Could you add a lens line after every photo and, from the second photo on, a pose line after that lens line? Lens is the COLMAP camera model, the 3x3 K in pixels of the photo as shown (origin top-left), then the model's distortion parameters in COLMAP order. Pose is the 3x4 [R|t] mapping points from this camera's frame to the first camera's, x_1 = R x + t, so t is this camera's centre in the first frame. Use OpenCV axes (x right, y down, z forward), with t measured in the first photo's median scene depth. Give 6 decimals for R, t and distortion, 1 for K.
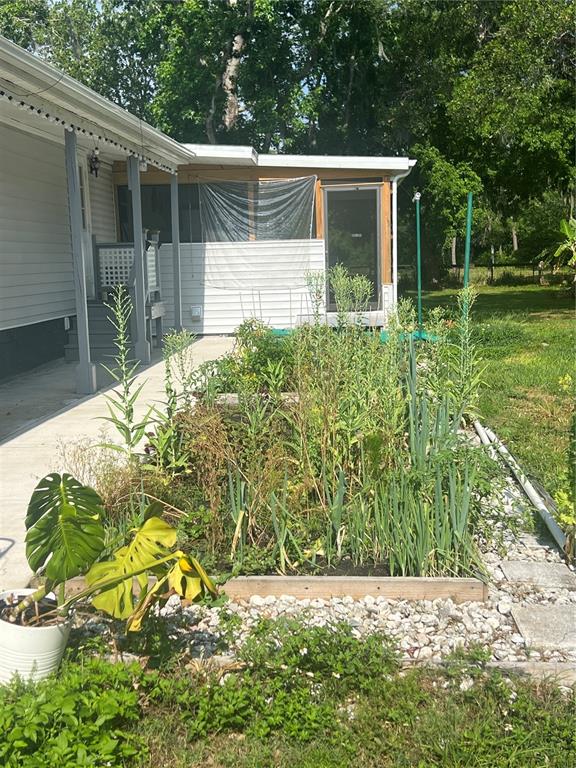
lens RADIAL K [[959.3, 0, 287.8], [0, 959.3, 384.2], [0, 0, 1]] dist [0.013350, 0.000000]
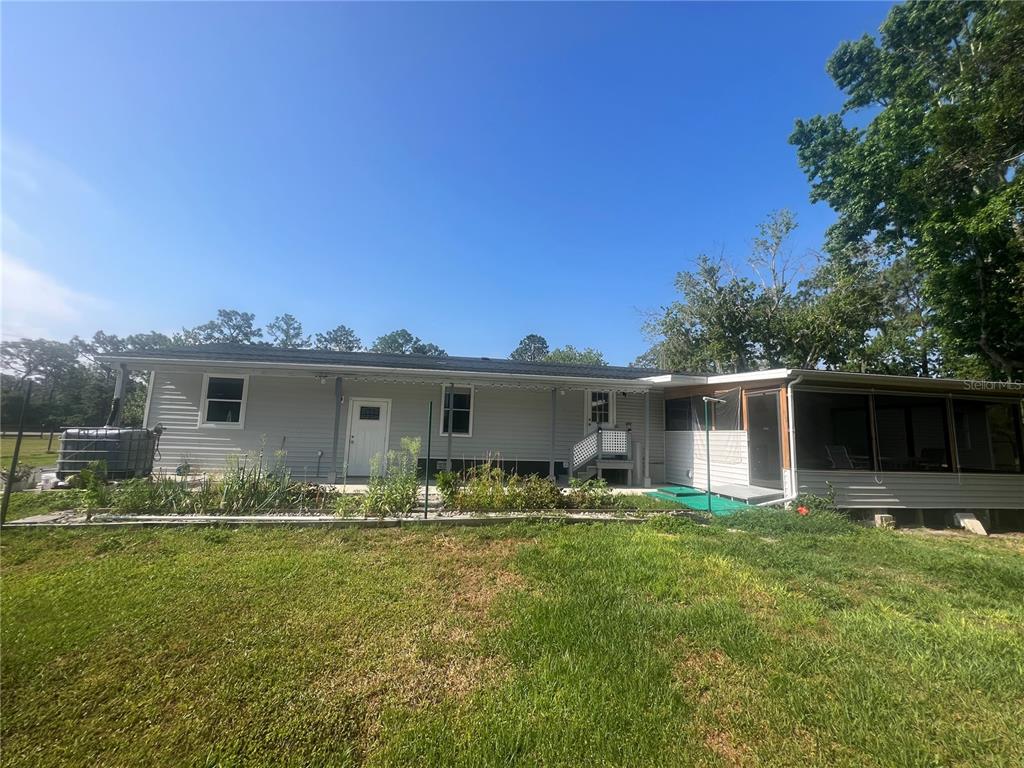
lens RADIAL K [[413.2, 0, 511.6], [0, 413.2, 381.5], [0, 0, 1]] dist [-0.000953, -0.000059]
pose [[0.268966, -0.087163, -0.959198, 0.535276], [-0.166936, 0.976605, -0.135555, -0.082326], [0.948573, 0.196584, 0.248123, 0.512261]]
